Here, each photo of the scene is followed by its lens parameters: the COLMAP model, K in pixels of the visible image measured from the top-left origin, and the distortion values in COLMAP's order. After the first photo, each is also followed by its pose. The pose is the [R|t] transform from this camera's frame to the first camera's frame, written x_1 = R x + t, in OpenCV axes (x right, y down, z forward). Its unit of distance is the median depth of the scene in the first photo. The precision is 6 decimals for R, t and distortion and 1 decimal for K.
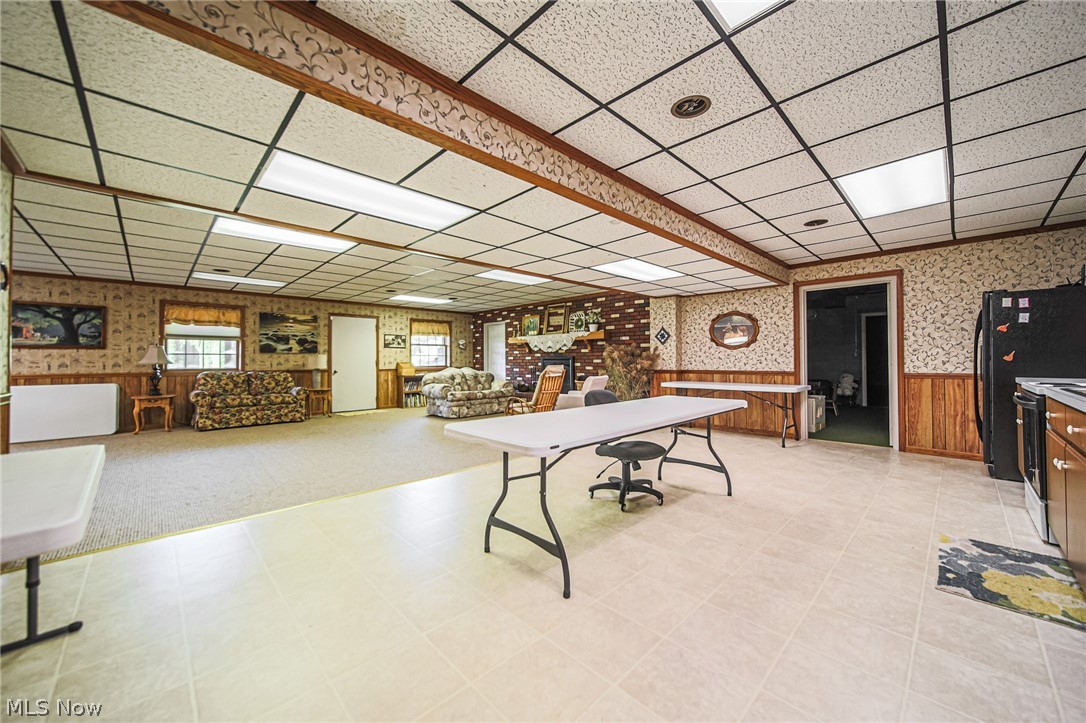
lens RADIAL K [[403.9, 0, 544.9], [0, 403.9, 358.9], [0, 0, 1]] dist [0.000760, 0.000011]
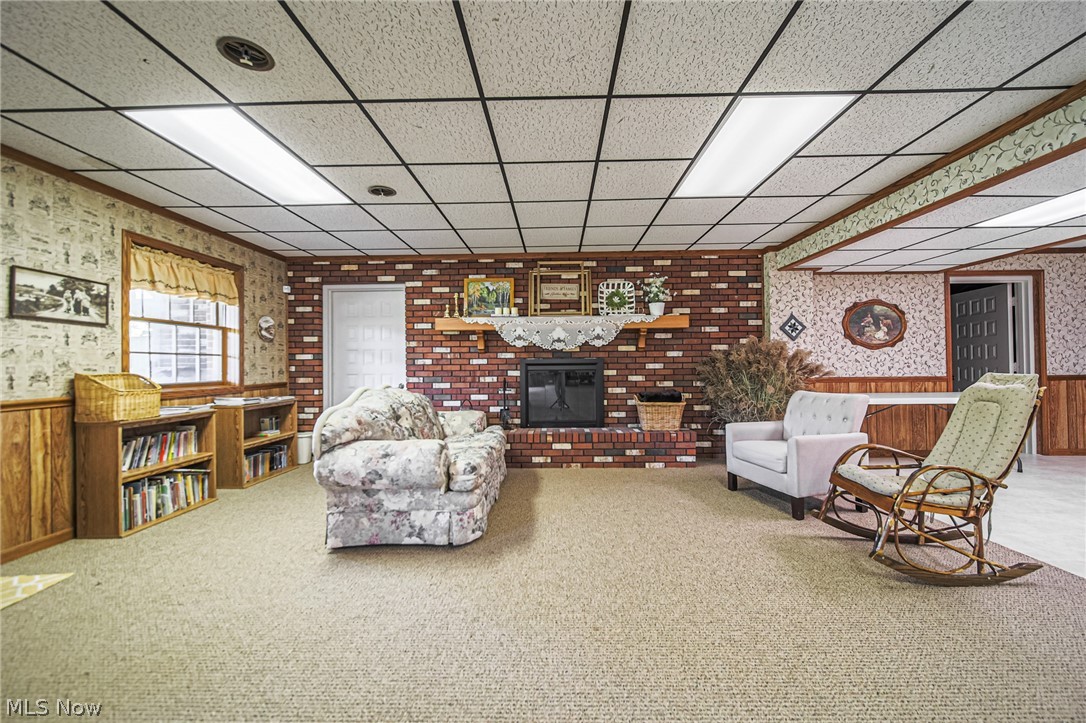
lens RADIAL K [[403.9, 0, 545.1], [0, 403.9, 362.2], [0, 0, 1]] dist [0.000760, 0.000011]
pose [[0.709281, 0.003514, 0.704917, -0.376703], [0.003772, 0.999954, -0.008780, 0.003825], [-0.704916, 0.008887, 0.709236, 0.652473]]
